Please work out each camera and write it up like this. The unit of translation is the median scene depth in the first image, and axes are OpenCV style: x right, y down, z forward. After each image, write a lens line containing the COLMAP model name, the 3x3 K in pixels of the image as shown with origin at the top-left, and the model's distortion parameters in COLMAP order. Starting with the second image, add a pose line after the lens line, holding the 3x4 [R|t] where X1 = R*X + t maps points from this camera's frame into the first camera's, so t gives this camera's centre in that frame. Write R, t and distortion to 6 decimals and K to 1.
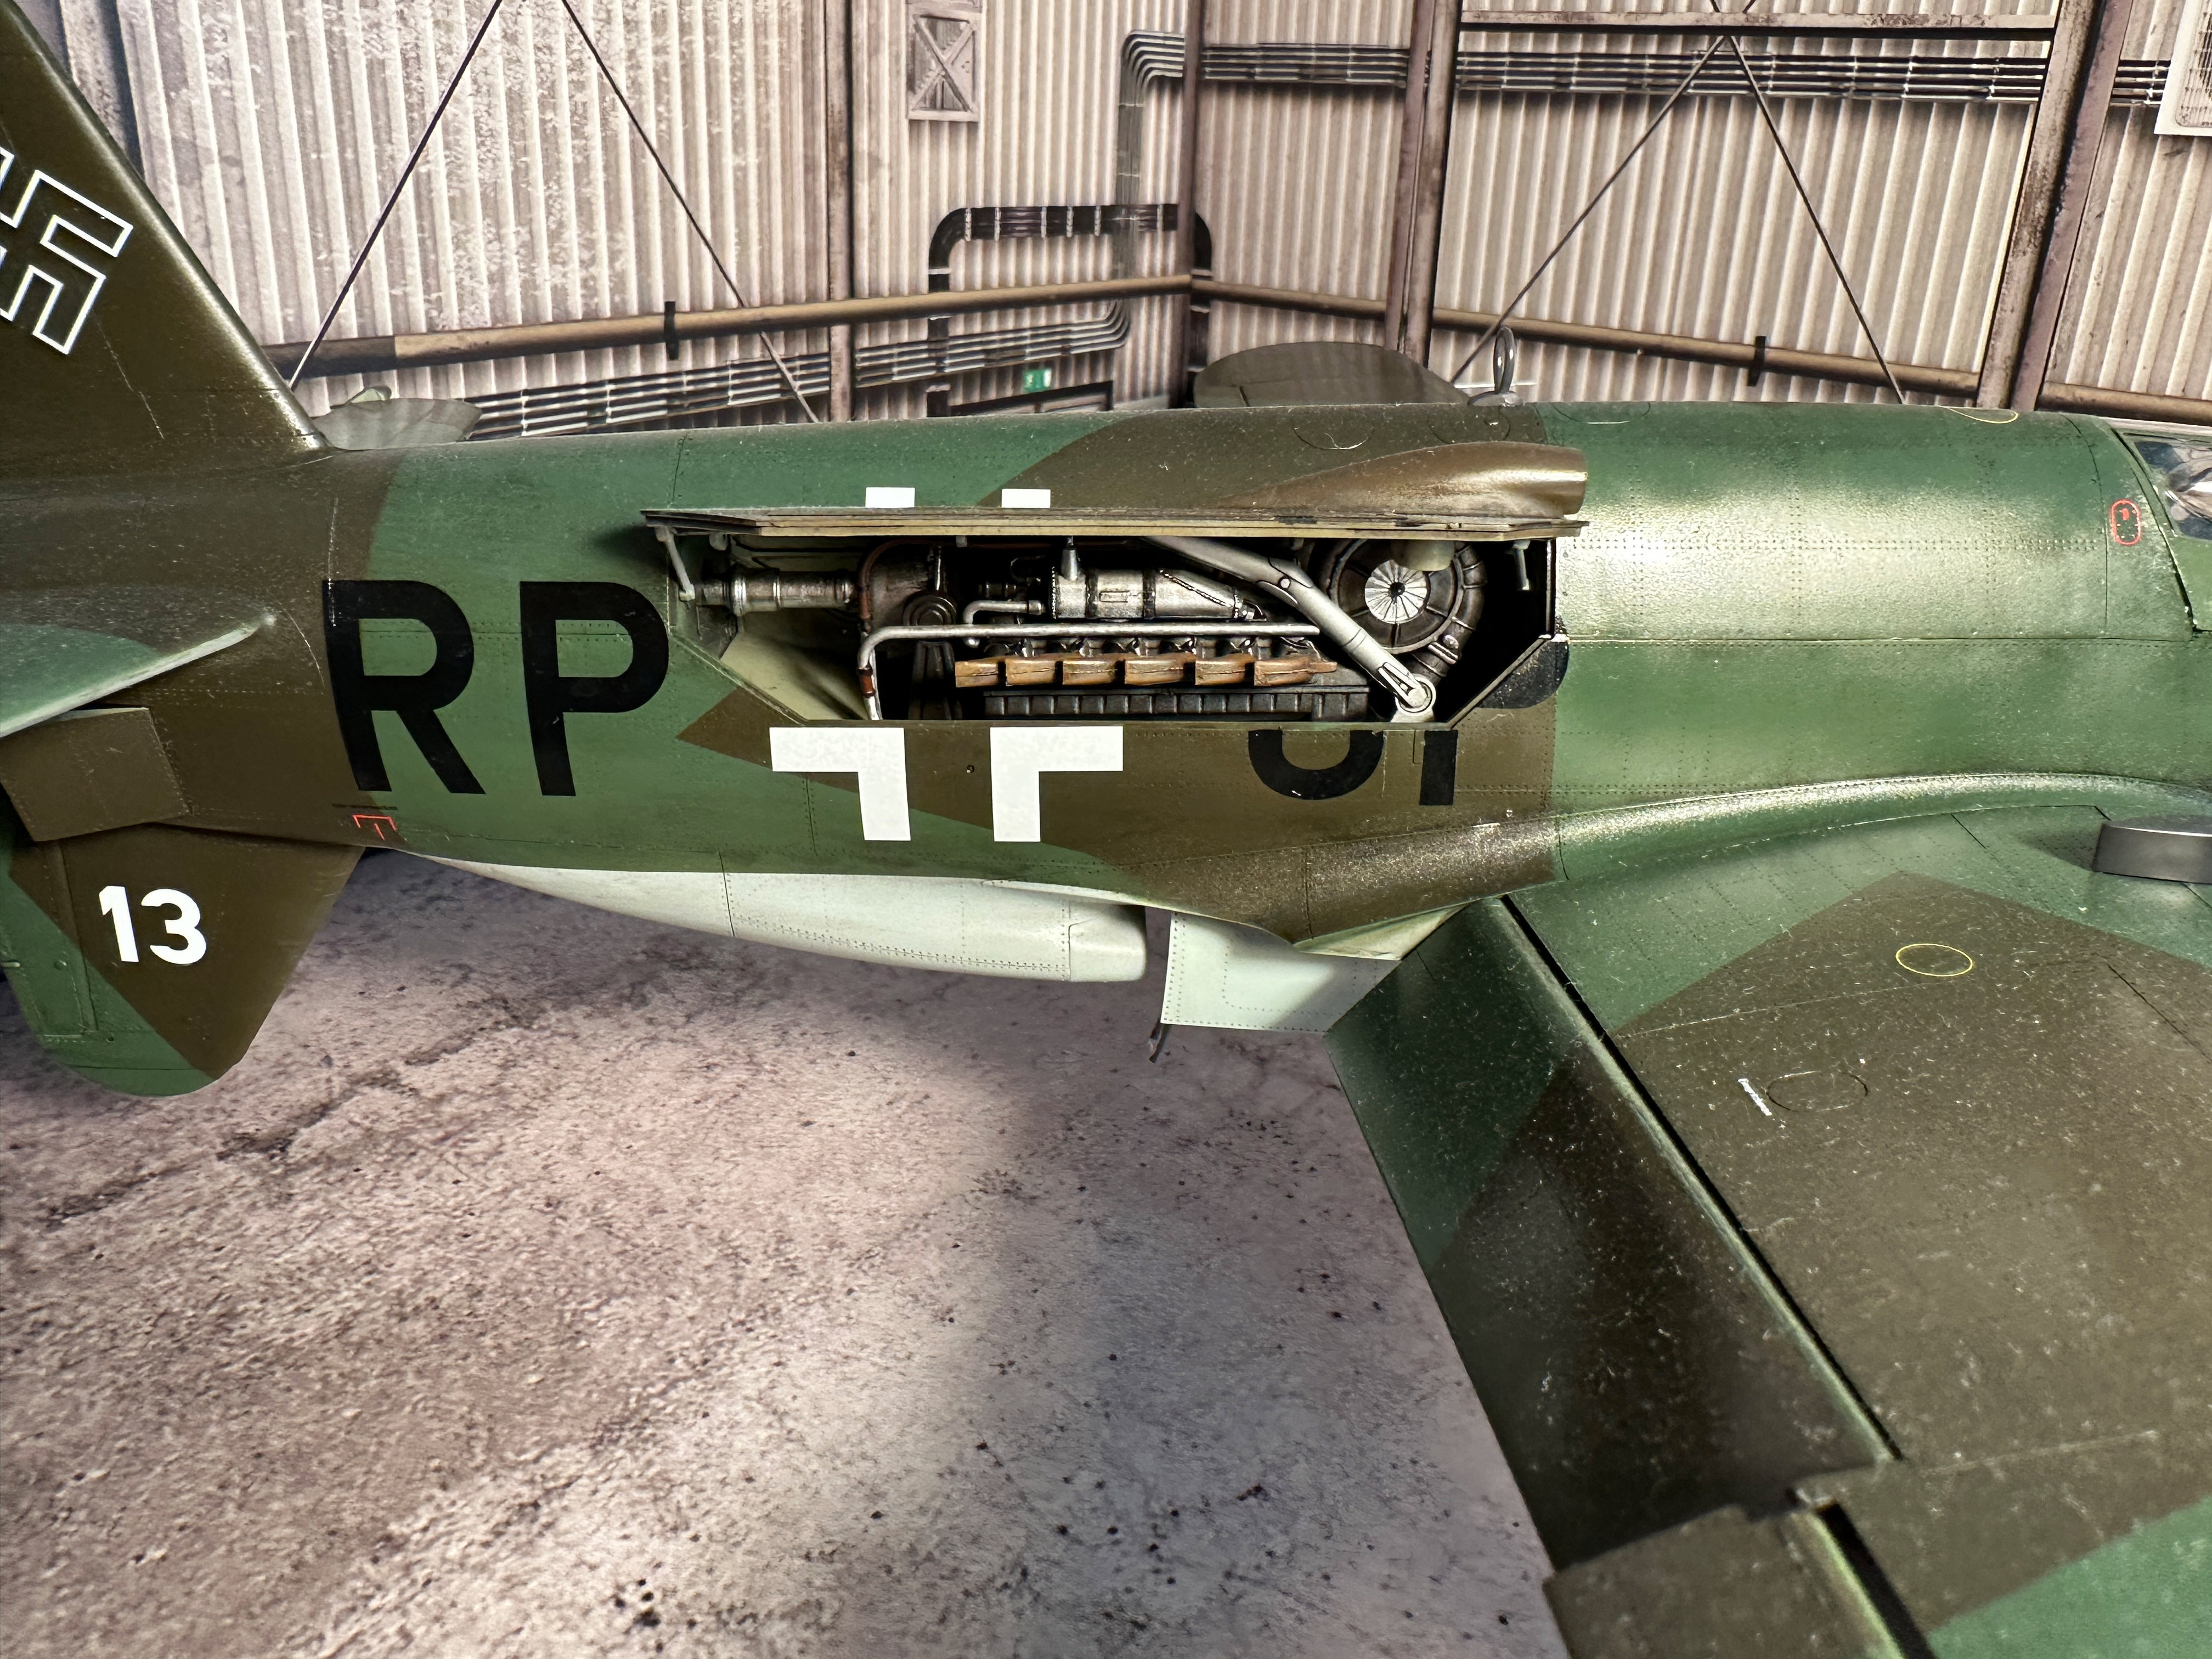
lens RADIAL K [[1583.1, 0, 1187.8], [0, 1583.1, 662.4], [0, 0, 1]] dist [0.007123, -0.008169]
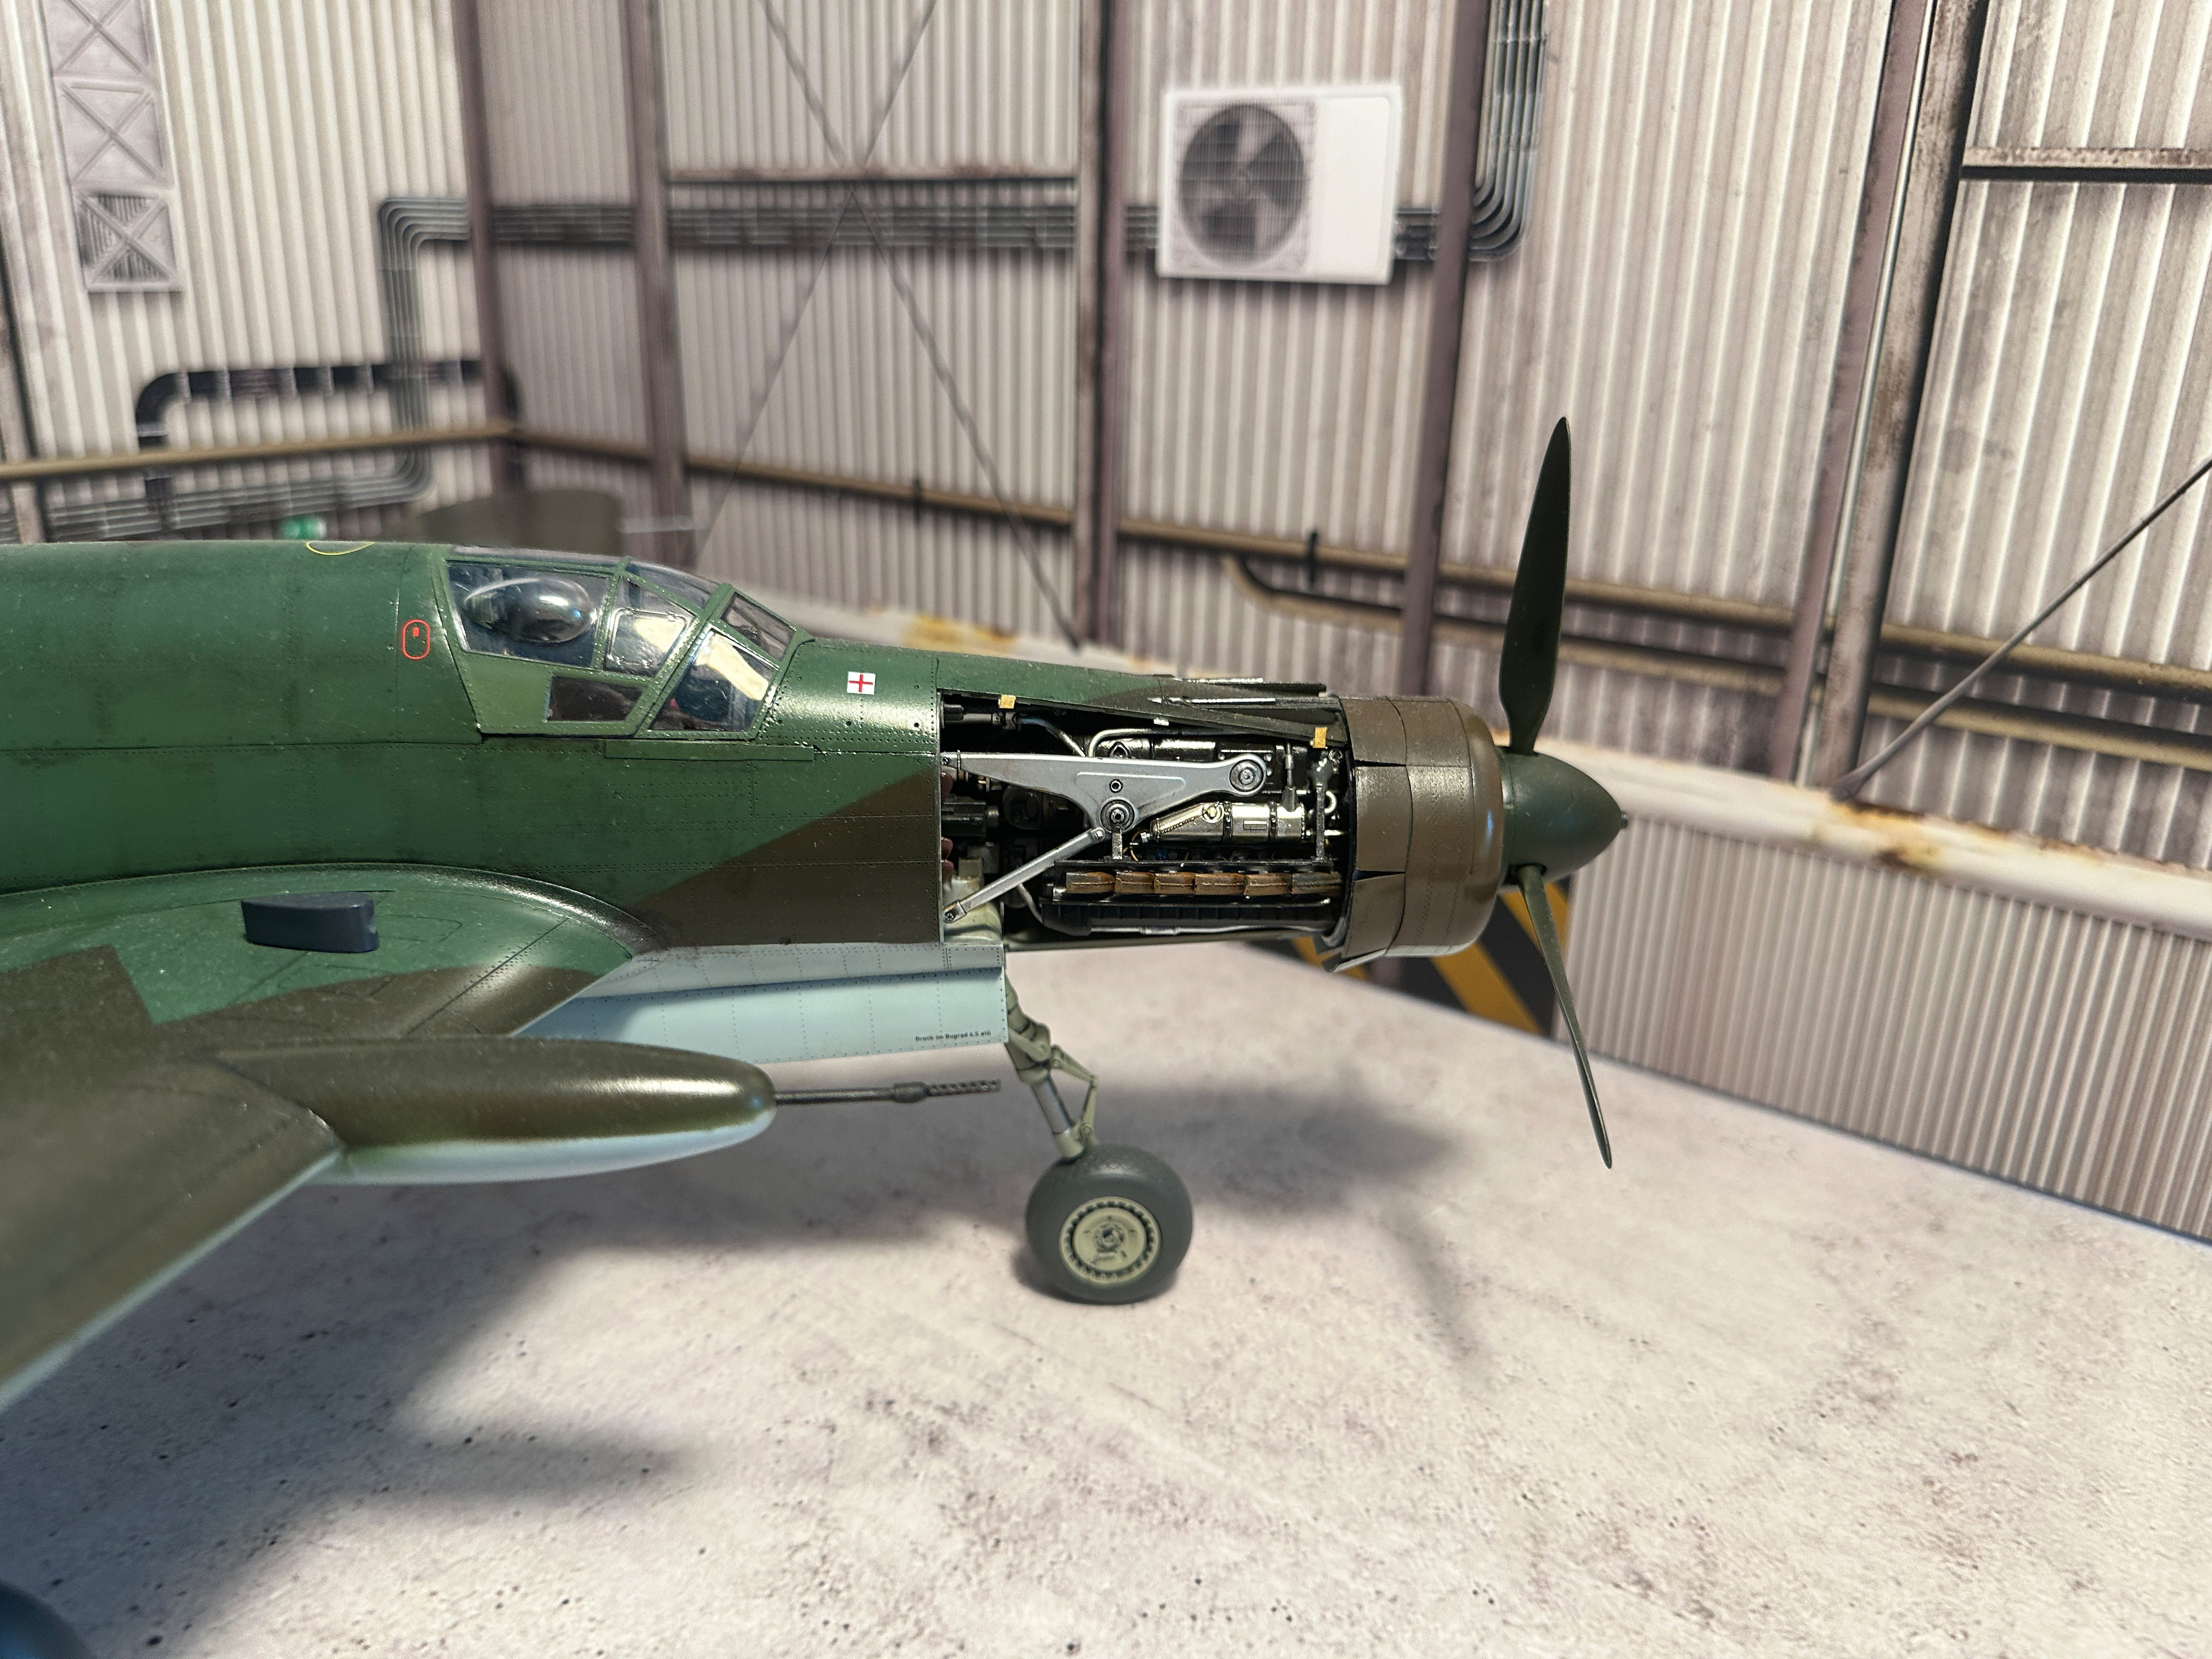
lens RADIAL K [[1653.1, 0, 1094.6], [0, 1653.1, 812.3], [0, 0, 1]] dist [-0.019302, -0.003638]
pose [[0.999552, -0.017771, -0.024099, 0.571512], [0.017692, 0.999837, -0.003494, 0.024914], [0.024157, 0.003066, 0.999703, -0.086476]]
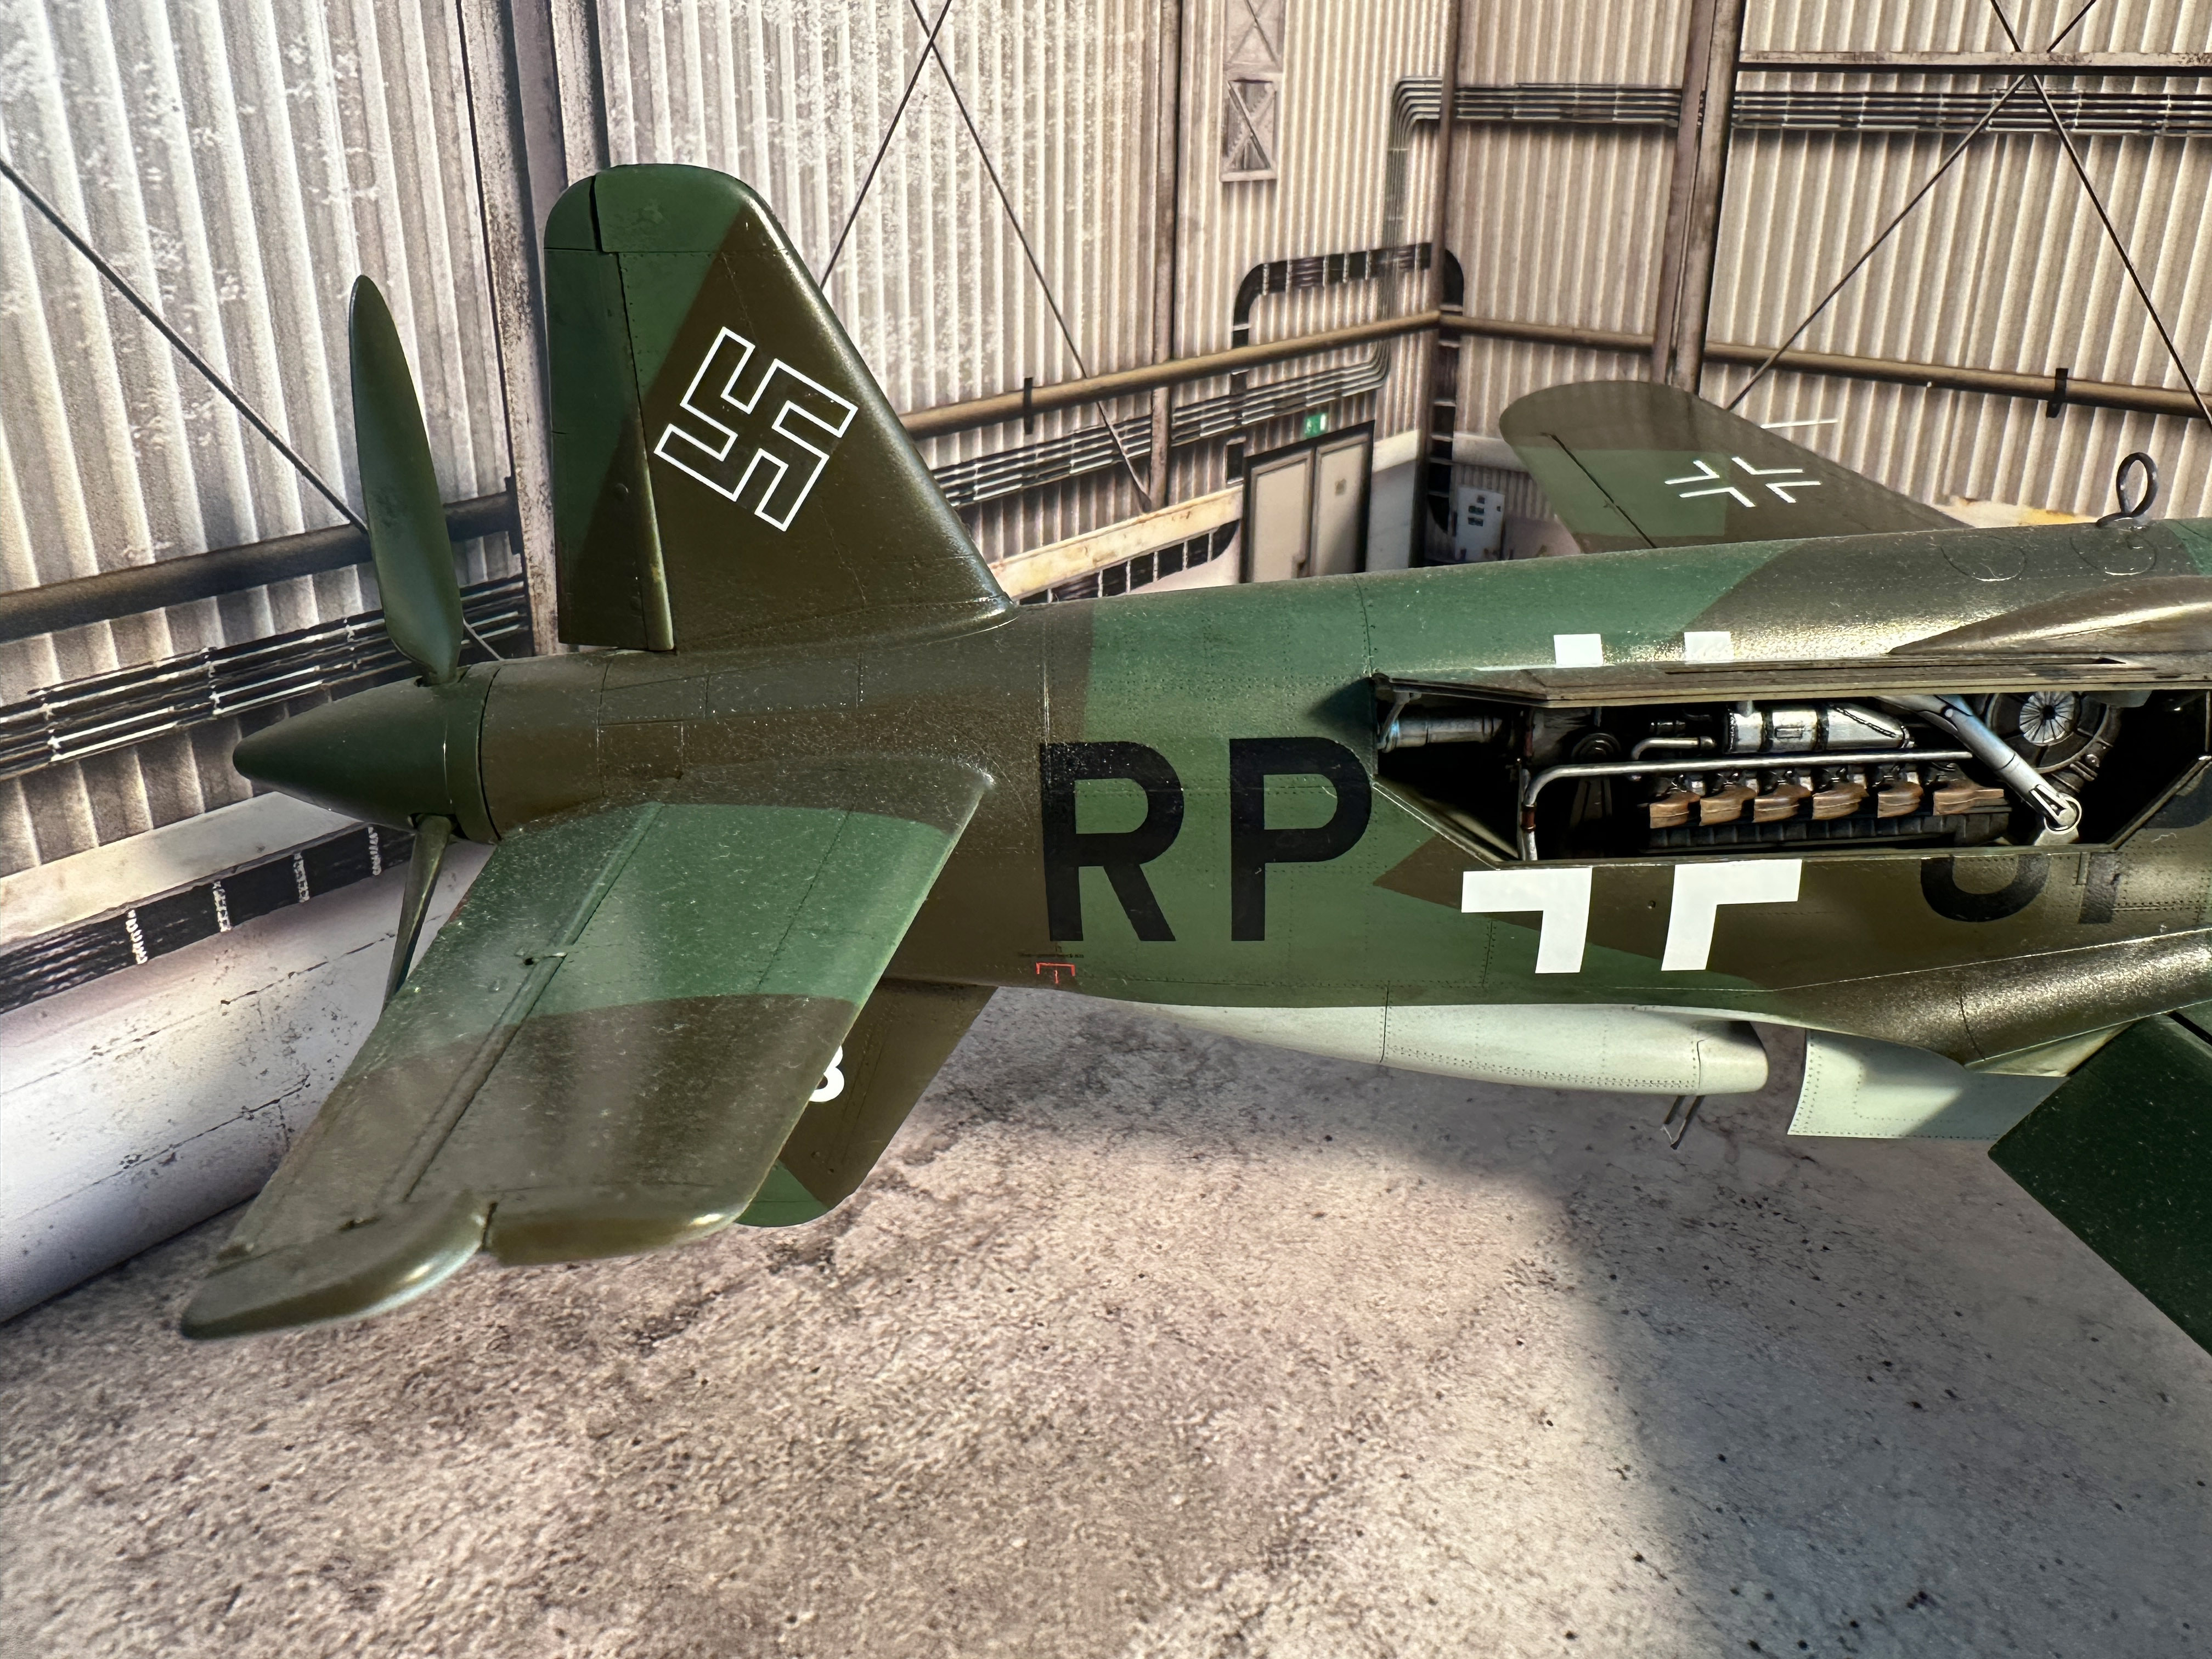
lens RADIAL K [[1583.1, 0, 1210.9], [0, 1583.1, 633.1], [0, 0, 1]] dist [0.007123, -0.008169]
pose [[0.999579, -0.028946, -0.002073, -0.208665], [0.028939, 0.999576, -0.003335, -0.056672], [0.002169, 0.003274, 0.999992, -0.011771]]
